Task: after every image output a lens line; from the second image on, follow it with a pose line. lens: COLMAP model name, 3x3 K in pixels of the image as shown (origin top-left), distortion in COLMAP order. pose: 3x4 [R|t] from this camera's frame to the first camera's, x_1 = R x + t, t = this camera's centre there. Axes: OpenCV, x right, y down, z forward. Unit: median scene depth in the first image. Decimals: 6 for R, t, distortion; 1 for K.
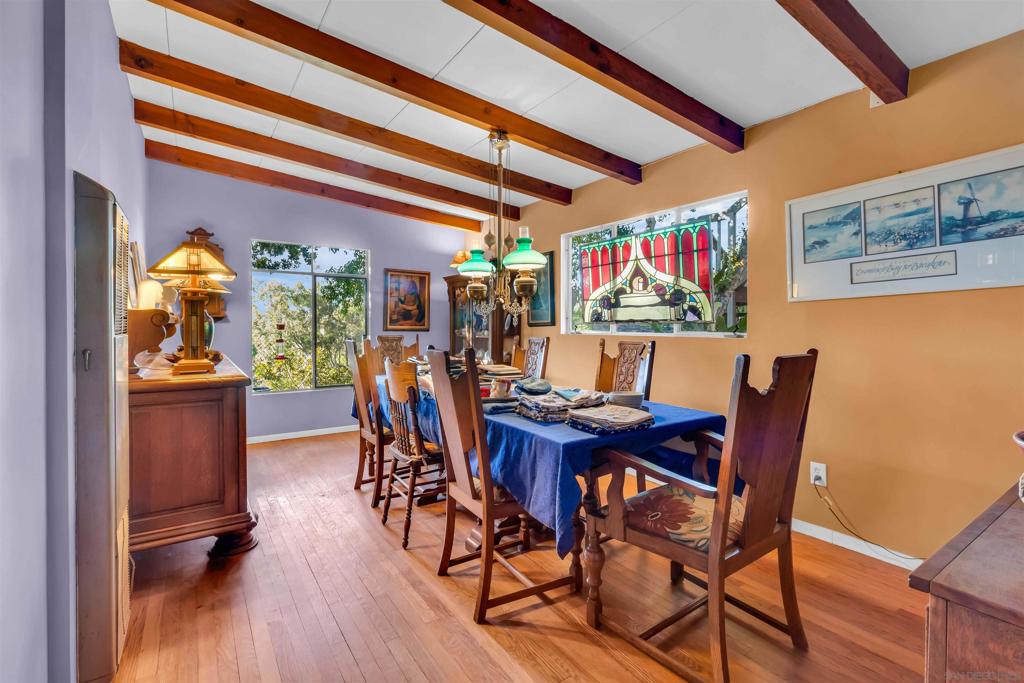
lens RADIAL K [[470.1, 0, 512.4], [0, 470.1, 334.3], [0, 0, 1]] dist [0.001475, 0.000276]
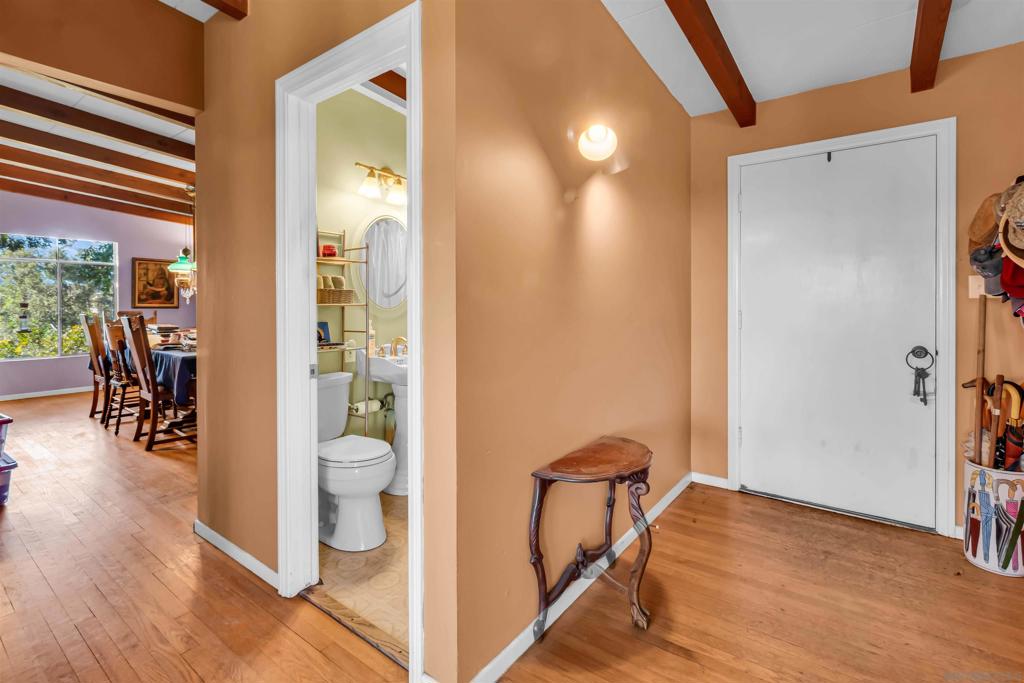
lens RADIAL K [[476.3, 0, 512.5], [0, 476.3, 312.0], [0, 0, 1]] dist [0.000182, 0.000244]
pose [[0.944694, -0.004121, 0.327926, 0.267594], [0.004614, 0.999989, -0.000727, 0.008356], [-0.327920, 0.002200, 0.944703, -0.522613]]
